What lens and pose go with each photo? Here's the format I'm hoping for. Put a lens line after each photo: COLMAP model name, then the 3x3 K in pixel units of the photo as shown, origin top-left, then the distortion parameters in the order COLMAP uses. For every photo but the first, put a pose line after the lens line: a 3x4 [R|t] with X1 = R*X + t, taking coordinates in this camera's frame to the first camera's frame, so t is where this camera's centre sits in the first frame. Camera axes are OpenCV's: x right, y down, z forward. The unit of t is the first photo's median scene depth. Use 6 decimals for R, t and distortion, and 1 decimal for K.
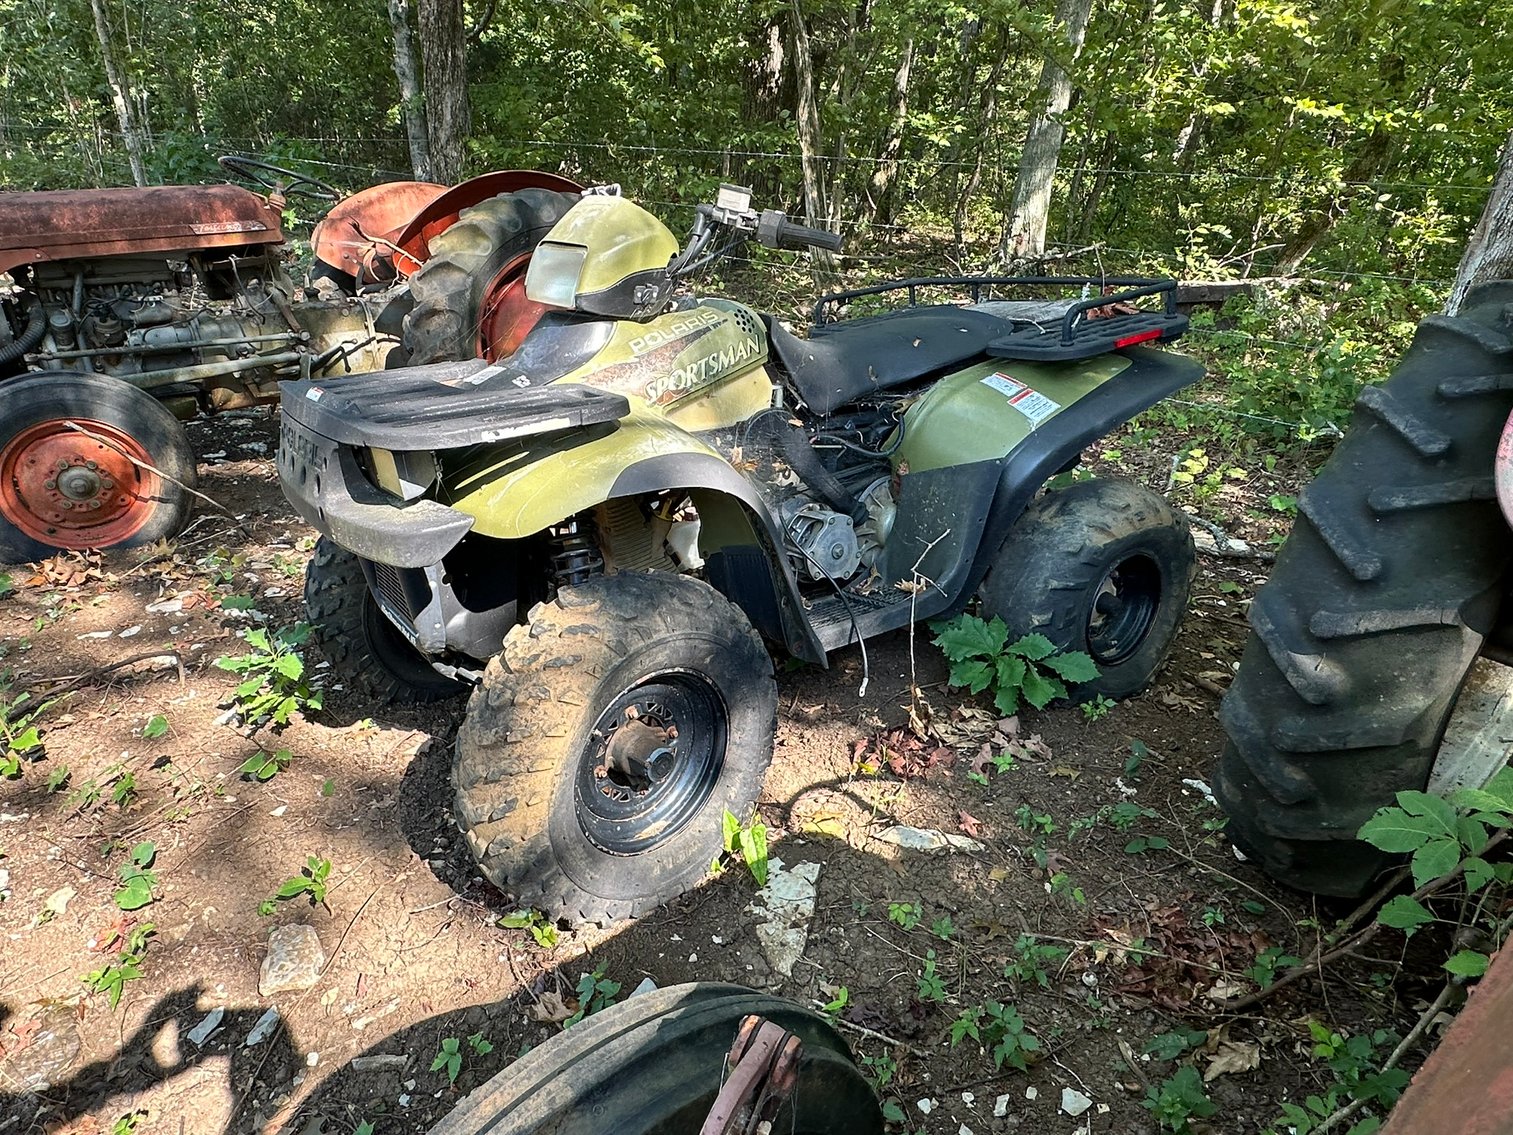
lens RADIAL K [[957.4, 0, 756.5], [0, 957.4, 567.5], [0, 0, 1]] dist [0.001438, 0.002894]
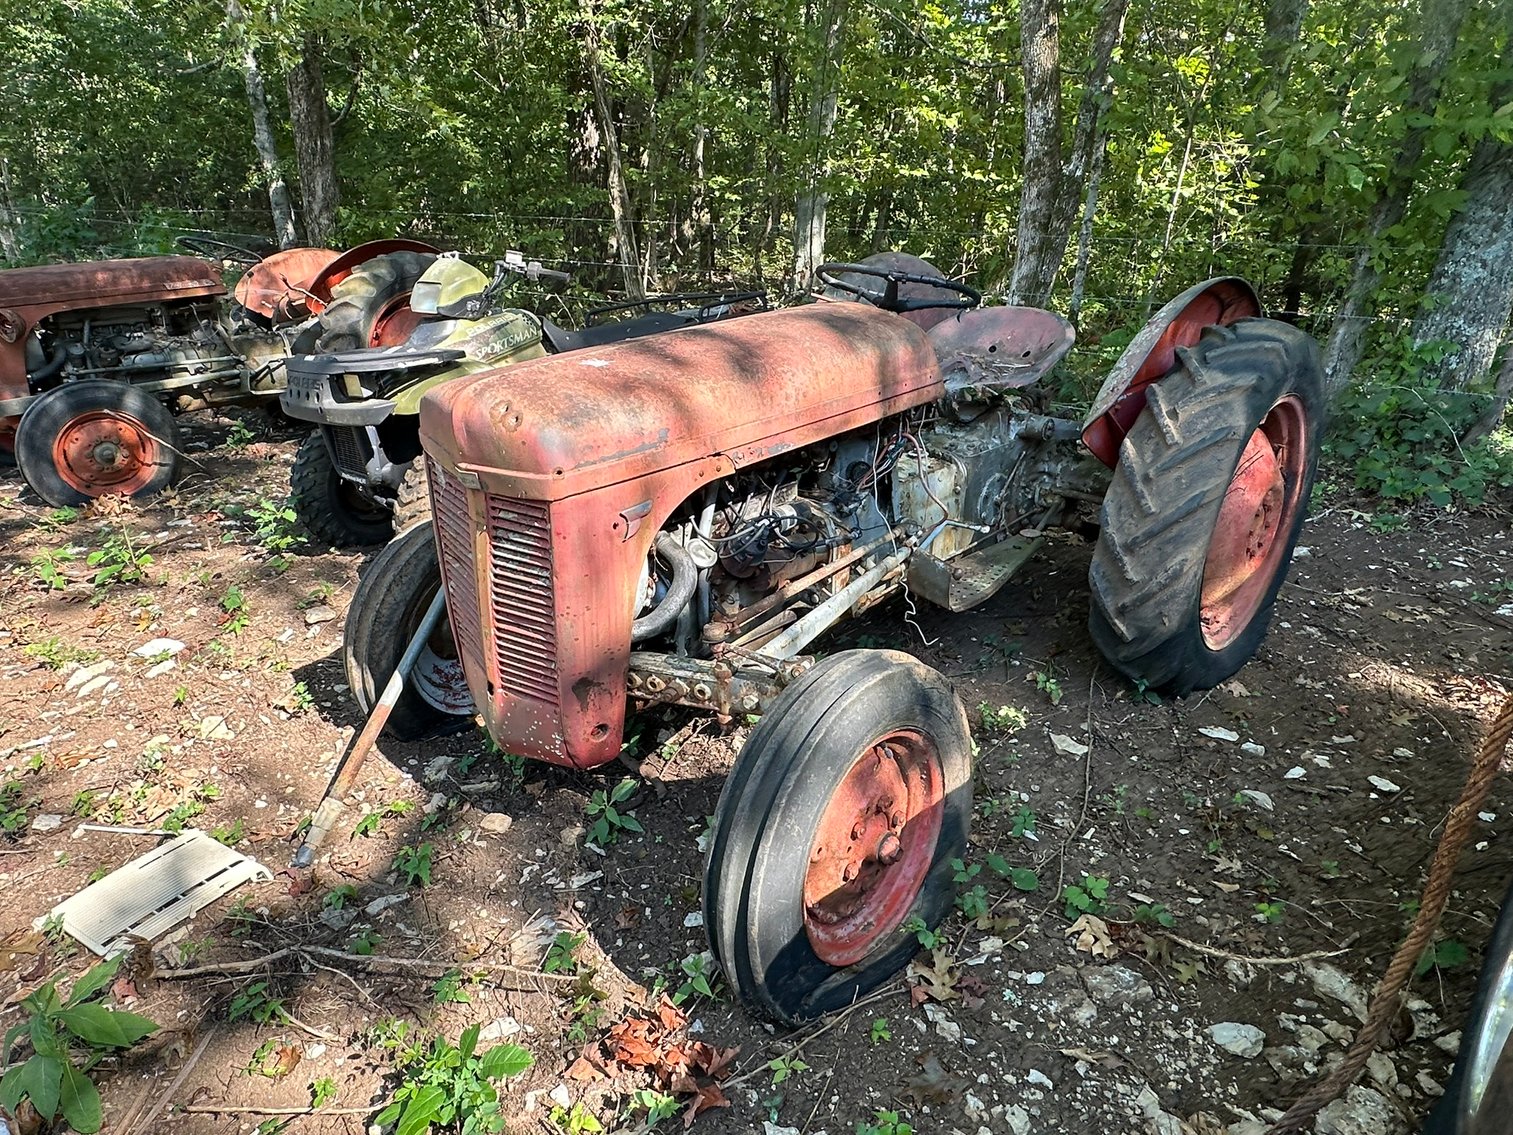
lens RADIAL K [[957.4, 0, 756.5], [0, 957.4, 567.5], [0, 0, 1]] dist [0.001438, 0.002894]
pose [[0.990007, -0.071700, 0.121434, 0.097957], [0.076681, 0.996374, -0.036852, 0.196472], [-0.118351, 0.045795, 0.991915, -0.534737]]
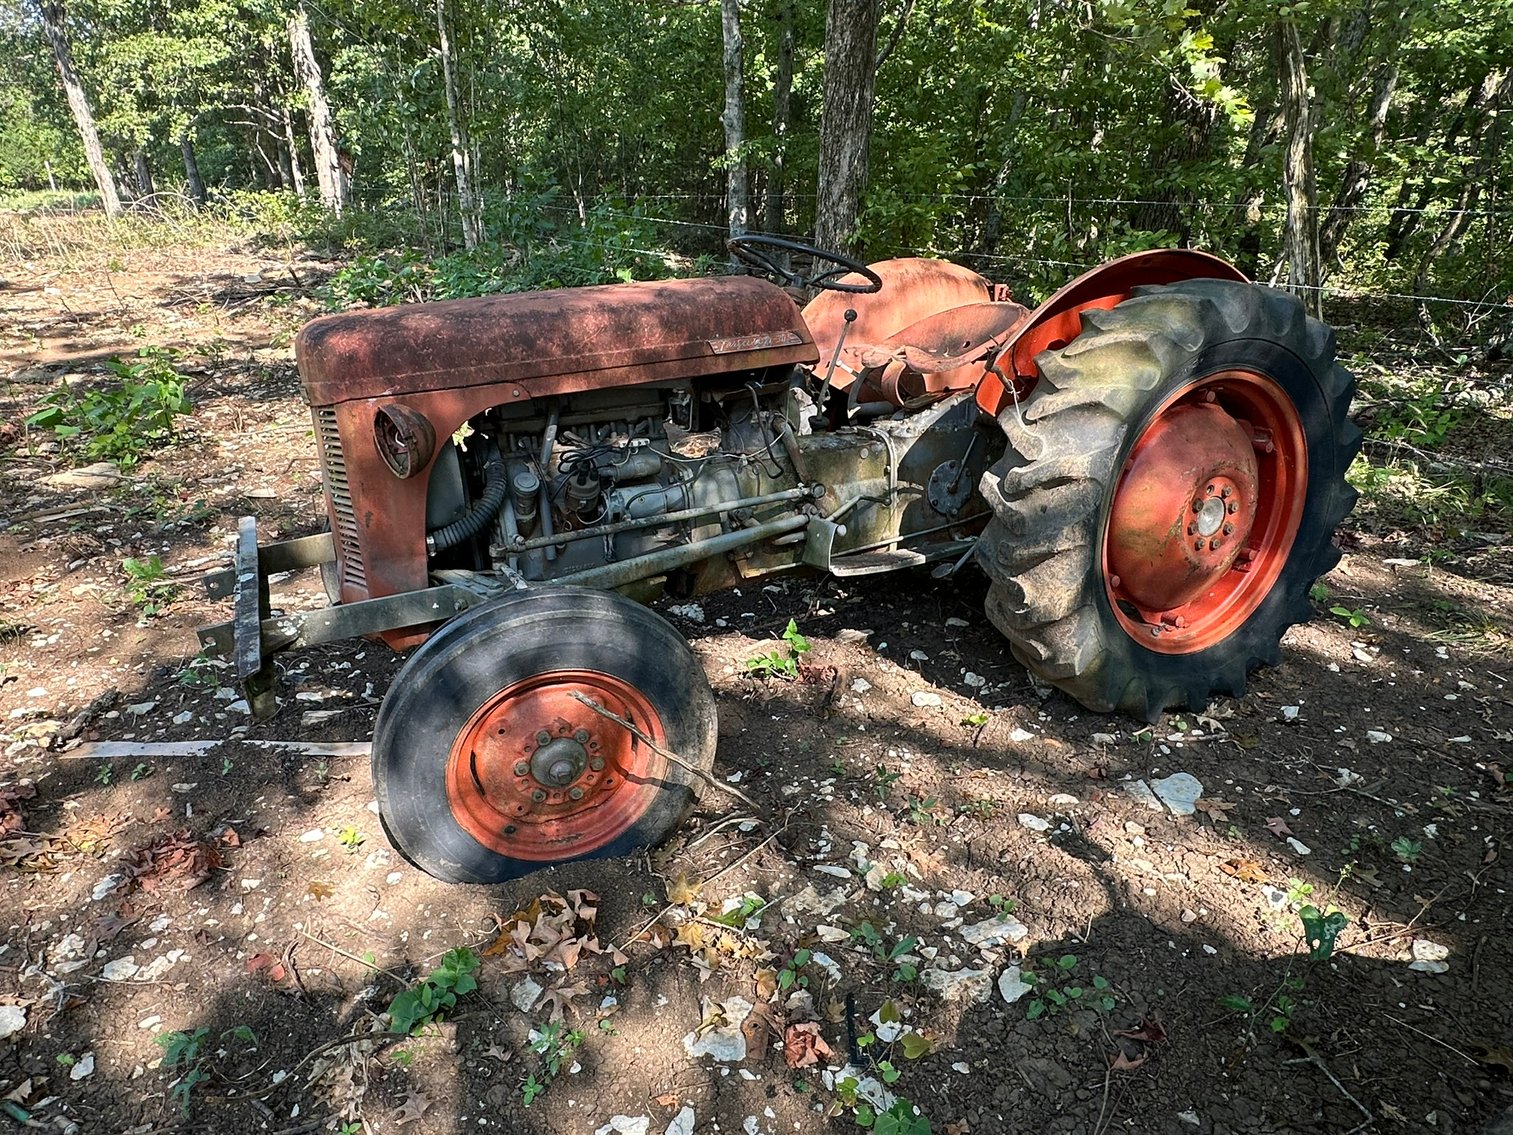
lens RADIAL K [[957.4, 0, 756.5], [0, 957.4, 567.5], [0, 0, 1]] dist [0.001438, 0.002894]
pose [[0.973779, 0.066270, -0.217630, -0.394360], [-0.075054, 0.996655, -0.032337, -0.177089], [0.214759, 0.047823, 0.975496, 0.359728]]
